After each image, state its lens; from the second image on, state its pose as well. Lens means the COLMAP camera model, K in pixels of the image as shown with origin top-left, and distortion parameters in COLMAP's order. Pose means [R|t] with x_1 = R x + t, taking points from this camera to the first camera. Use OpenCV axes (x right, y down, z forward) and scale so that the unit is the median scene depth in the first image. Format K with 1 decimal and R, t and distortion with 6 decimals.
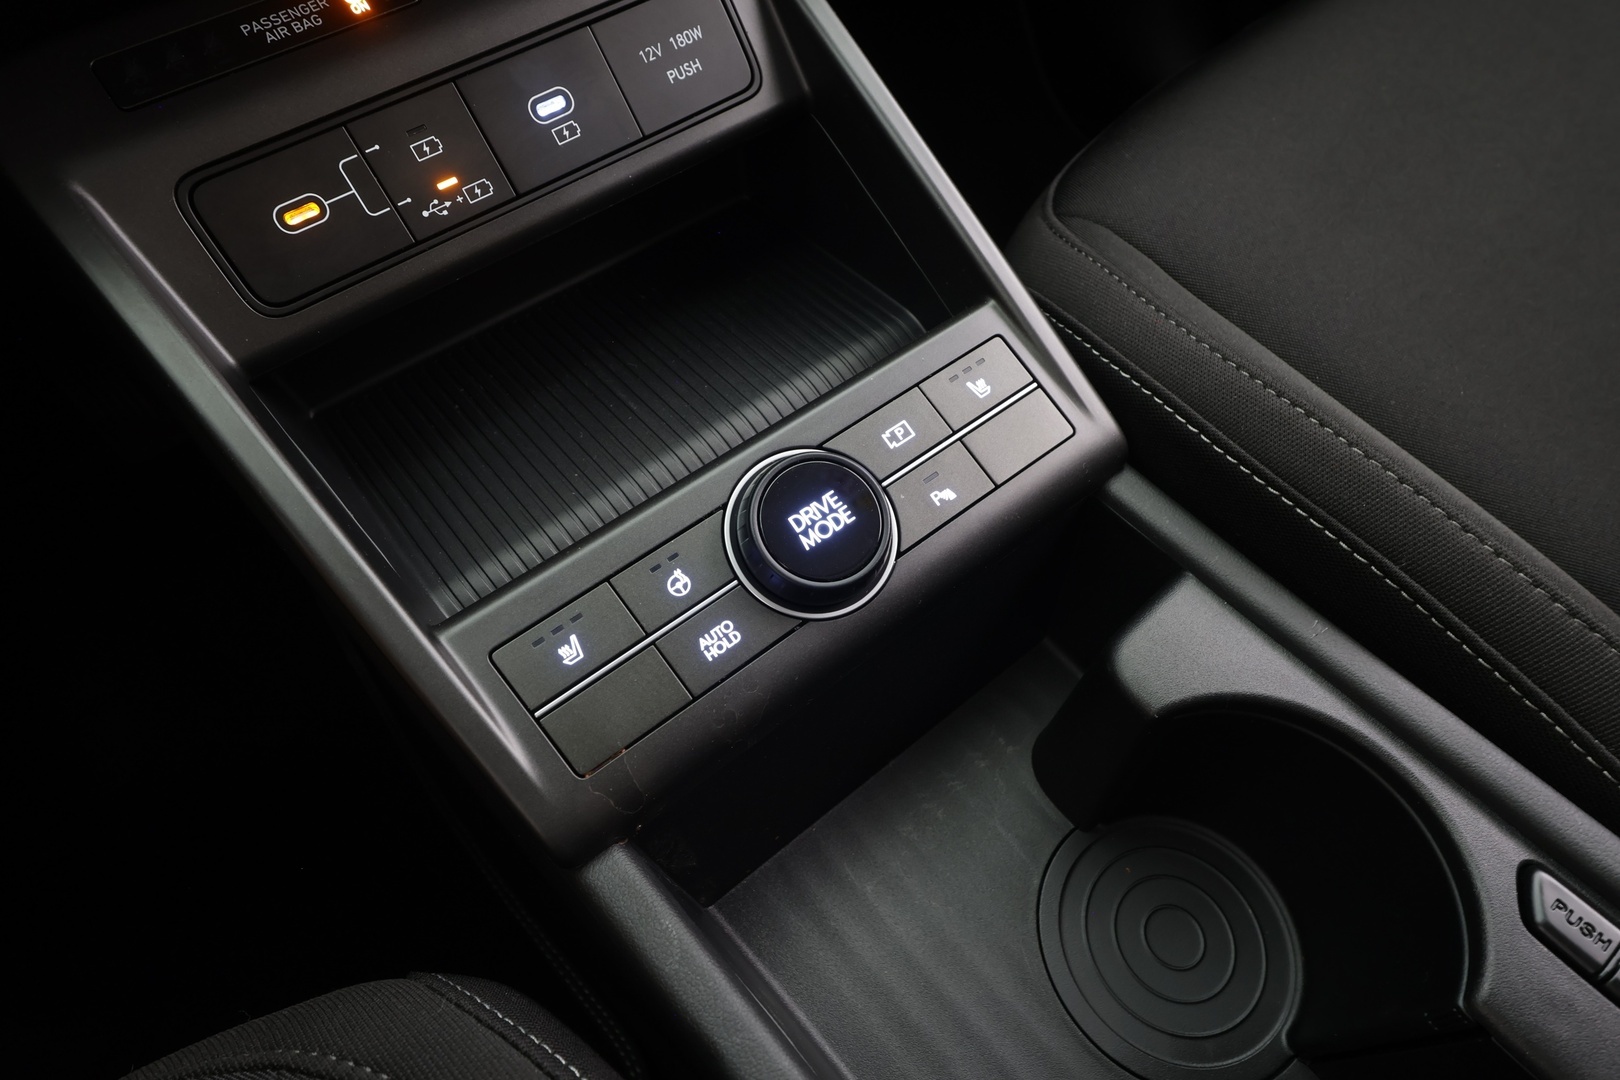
lens RADIAL K [[842.3, 0, 823.5], [0, 842.3, 547.4], [0, 0, 1]] dist [0.005565, 0.000045]
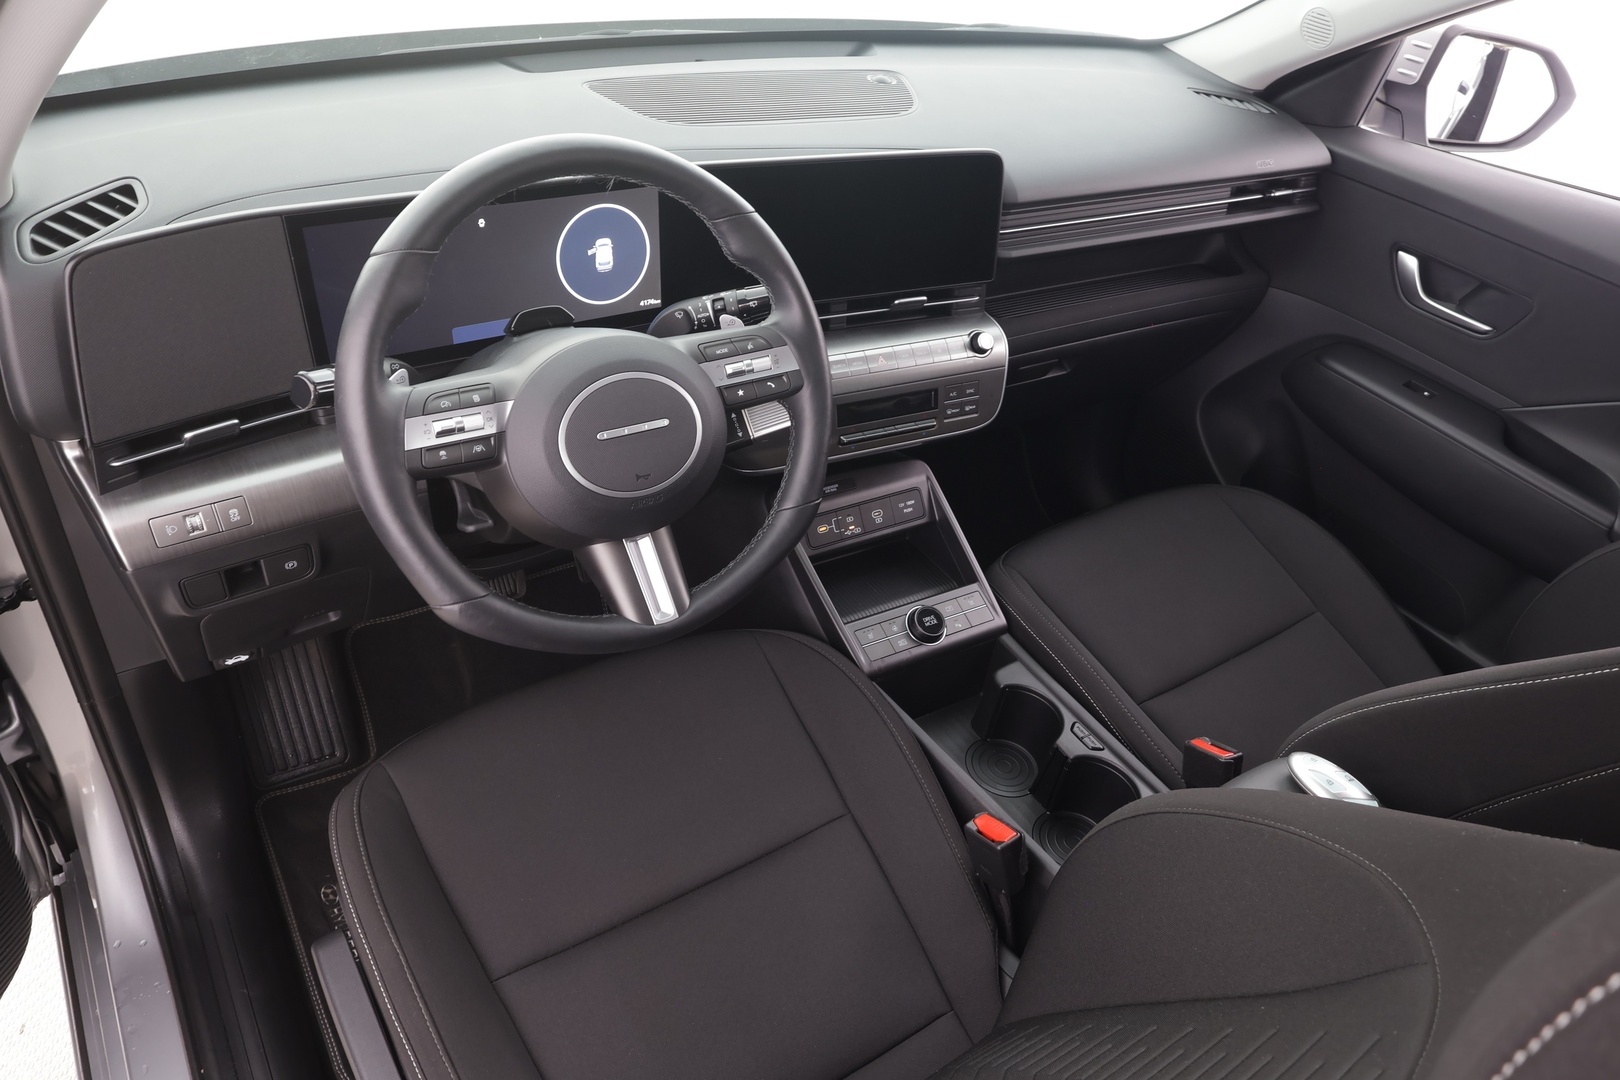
lens RADIAL K [[1123.6, 0, 812.3], [0, 1123.6, 545.6], [0, 0, 1]] dist [-0.000381, -0.002618]
pose [[0.978564, 0.204966, 0.020036, -0.721500], [-0.187522, 0.927029, -0.324735, 1.456580], [-0.085133, 0.314016, 0.945593, -4.109687]]
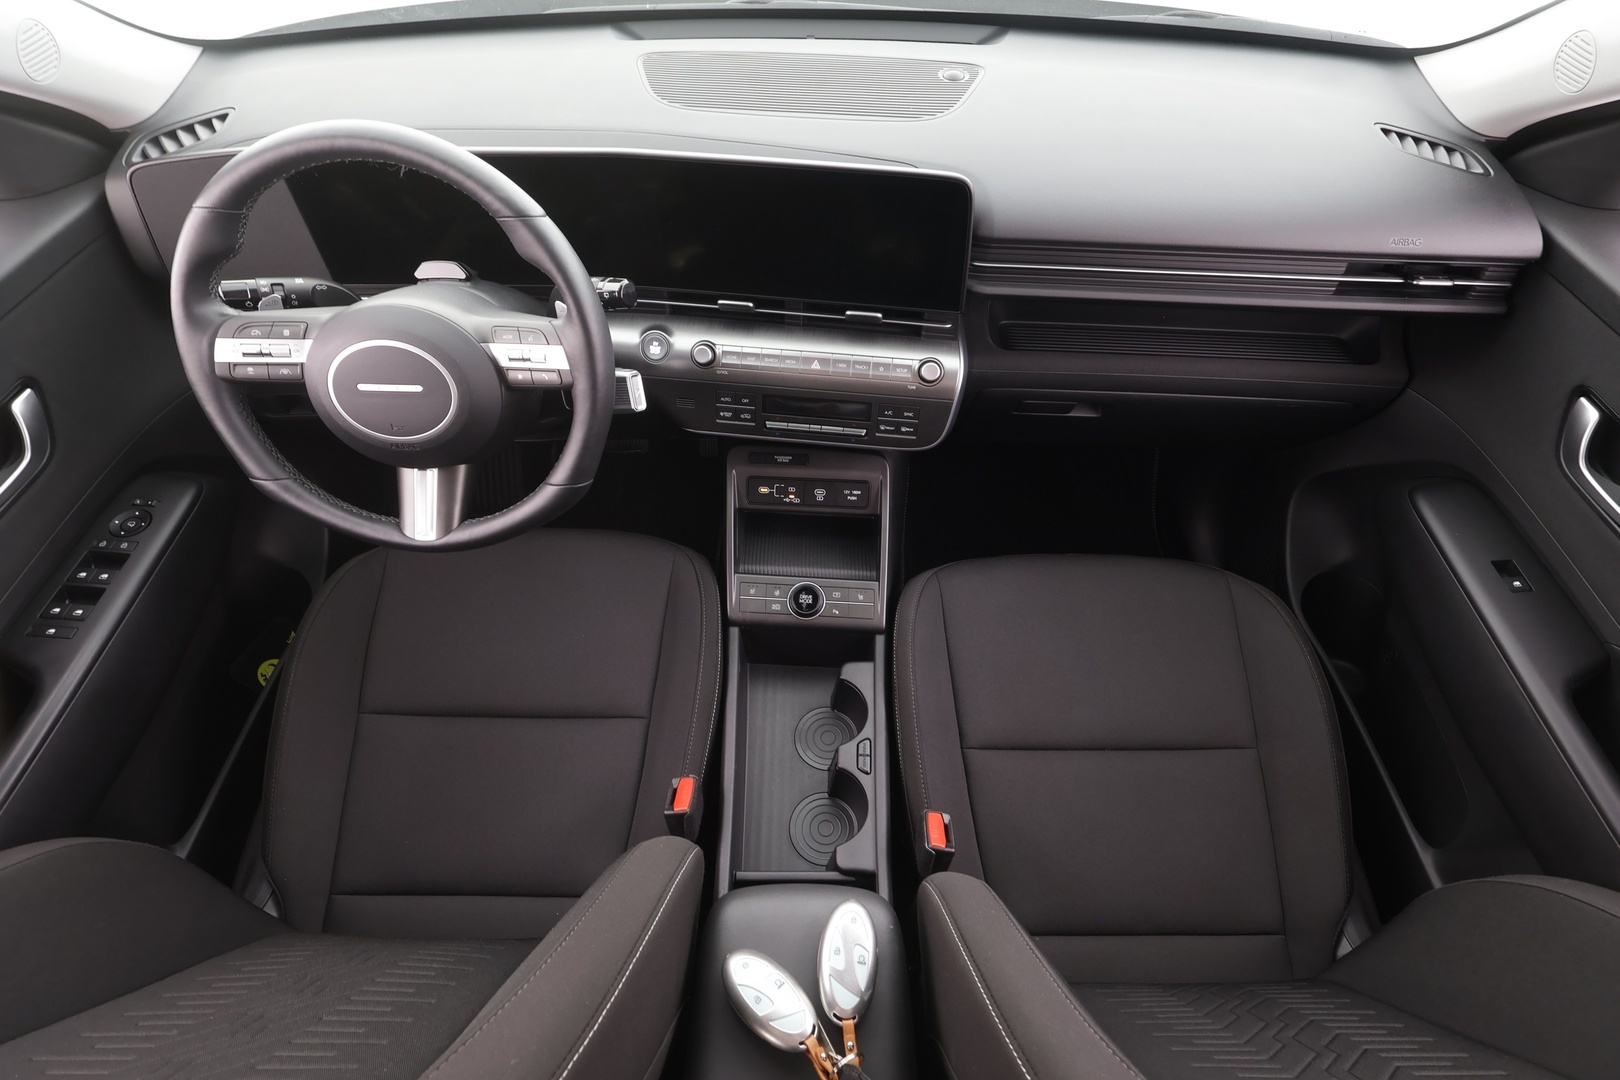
lens RADIAL K [[767.5, 0, 802.7], [0, 767.5, 551.3], [0, 0, 1]] dist [-0.014411, 0.002671]
pose [[0.749805, 0.559683, -0.352913, 1.287072], [-0.572713, 0.816090, 0.077438, -0.546985], [0.331349, 0.144055, 0.932446, -2.937783]]
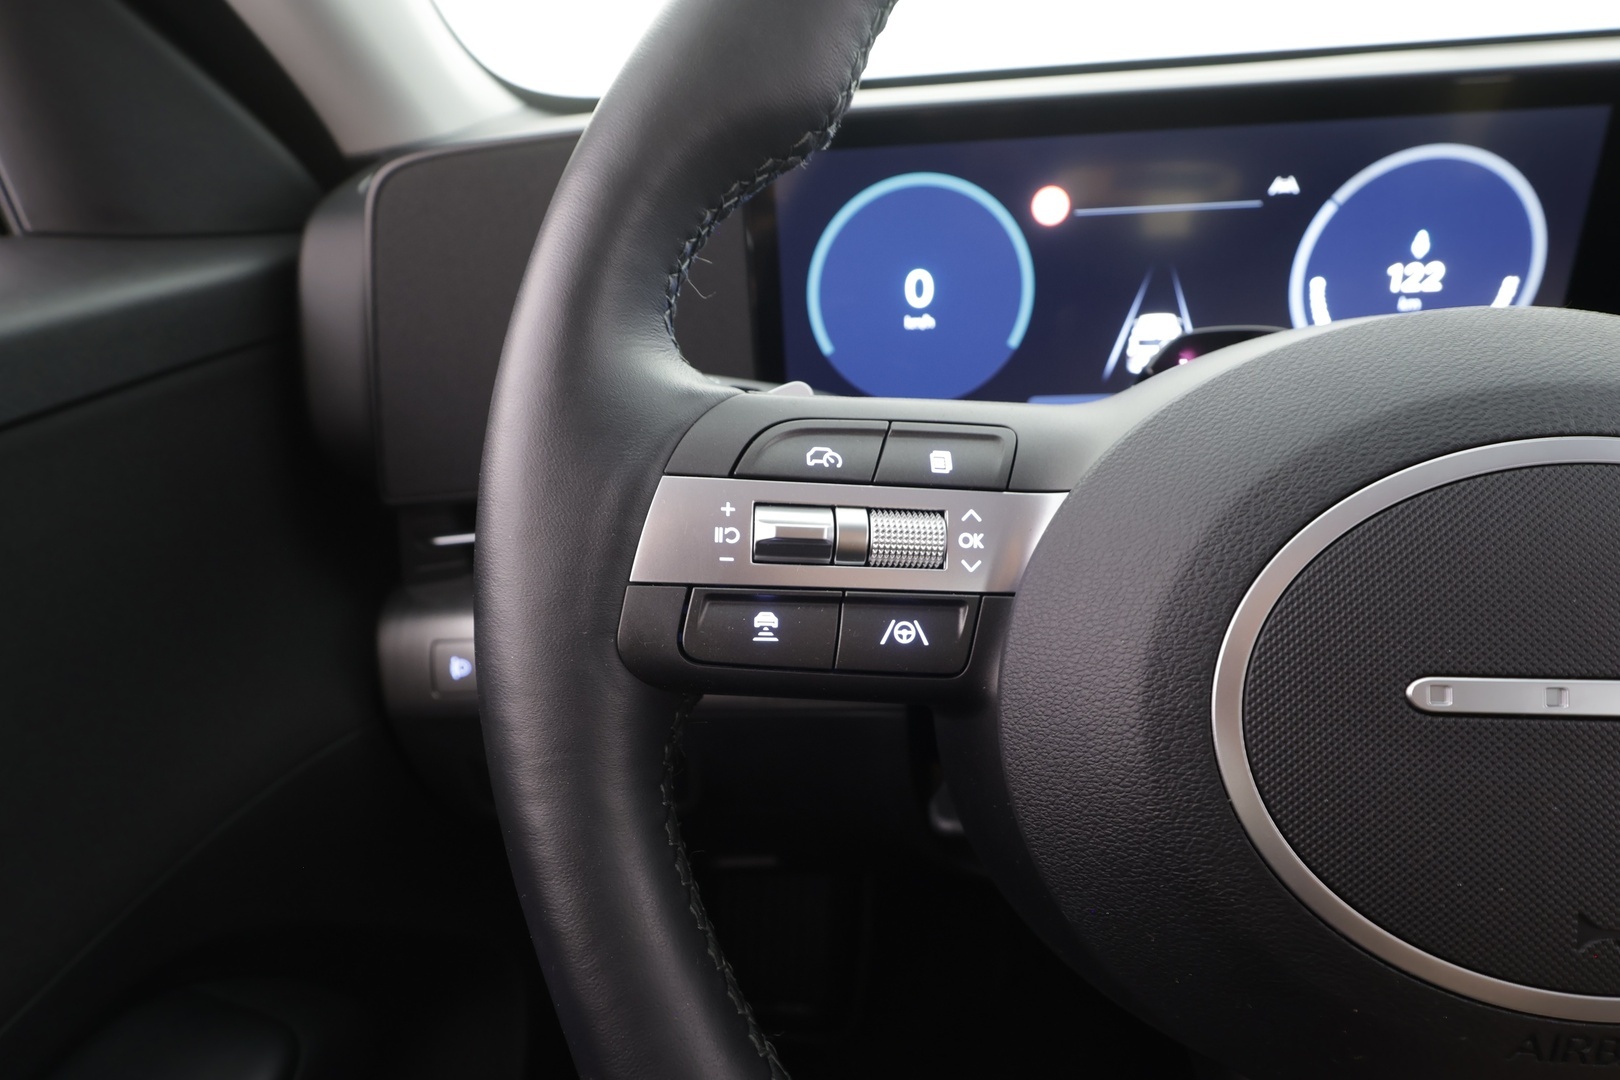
lens RADIAL K [[842.3, 0, 808.6], [0, 842.3, 534.0], [0, 0, 1]] dist [0.005565, 0.000045]
pose [[0.704776, 0.318679, -0.633825, -1.328567], [-0.581132, 0.771782, -0.258142, 0.442917], [0.406911, 0.550269, 0.729128, -1.517436]]
